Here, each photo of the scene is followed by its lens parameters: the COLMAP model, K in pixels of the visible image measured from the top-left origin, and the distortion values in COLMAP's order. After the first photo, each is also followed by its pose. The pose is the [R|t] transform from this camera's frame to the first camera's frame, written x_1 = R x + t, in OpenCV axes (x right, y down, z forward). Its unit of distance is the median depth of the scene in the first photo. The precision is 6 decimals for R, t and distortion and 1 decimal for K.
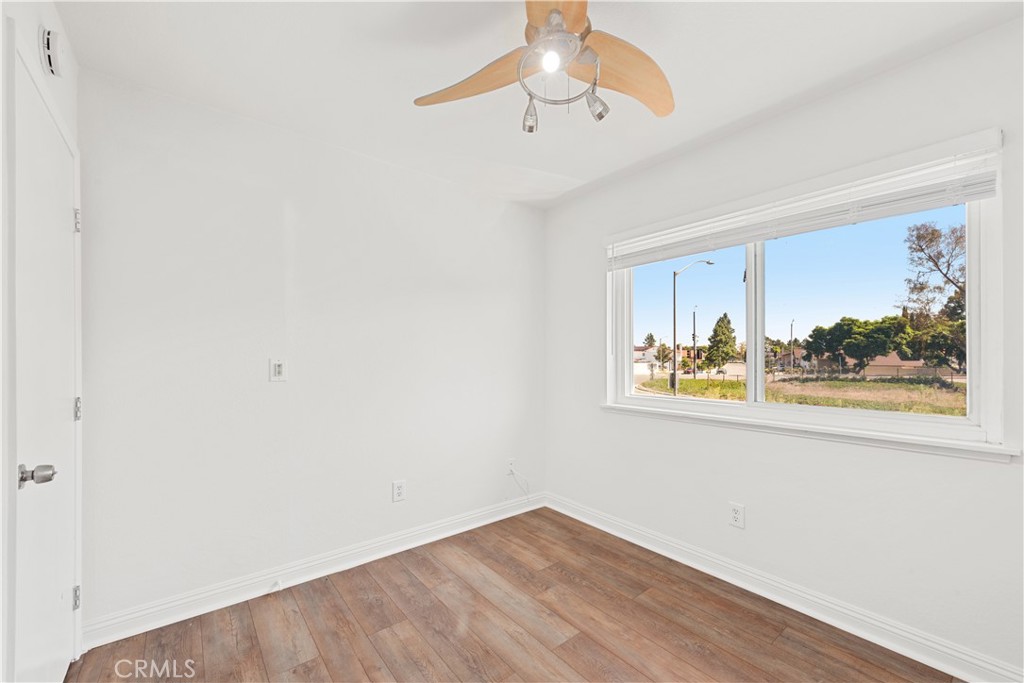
lens RADIAL K [[406.4, 0, 505.8], [0, 406.4, 352.9], [0, 0, 1]] dist [0.009685, -0.000433]
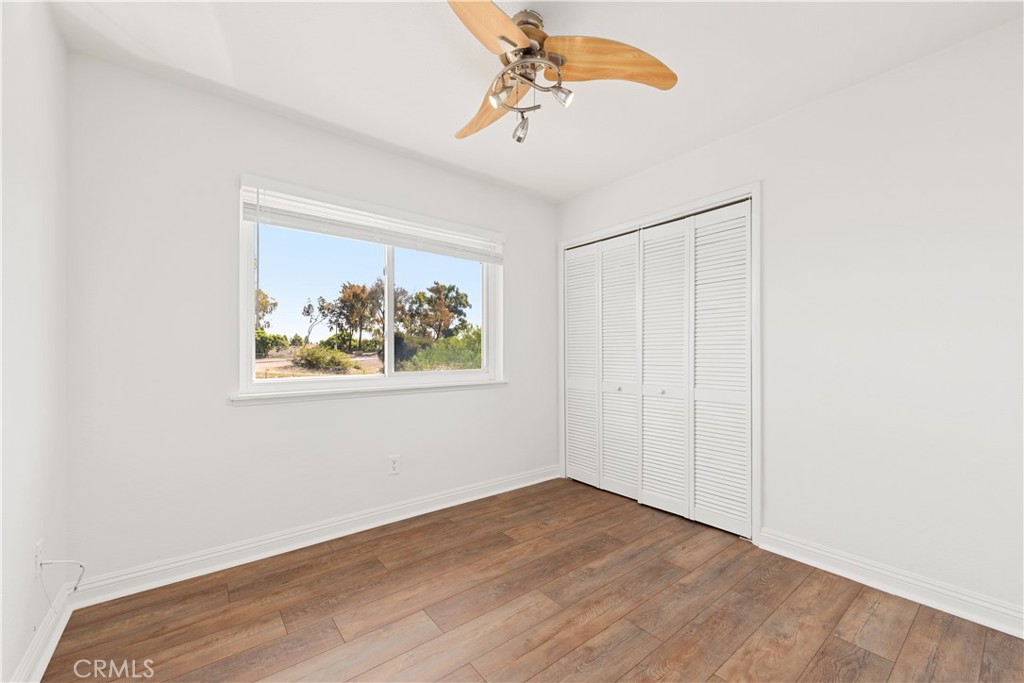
lens RADIAL K [[406.4, 0, 505.8], [0, 406.4, 352.9], [0, 0, 1]] dist [0.009685, -0.000433]
pose [[0.020882, -0.015538, 0.999661, -0.595072], [-0.009057, 0.999835, 0.015730, 0.035215], [-0.999741, -0.009383, 0.020737, 0.594927]]
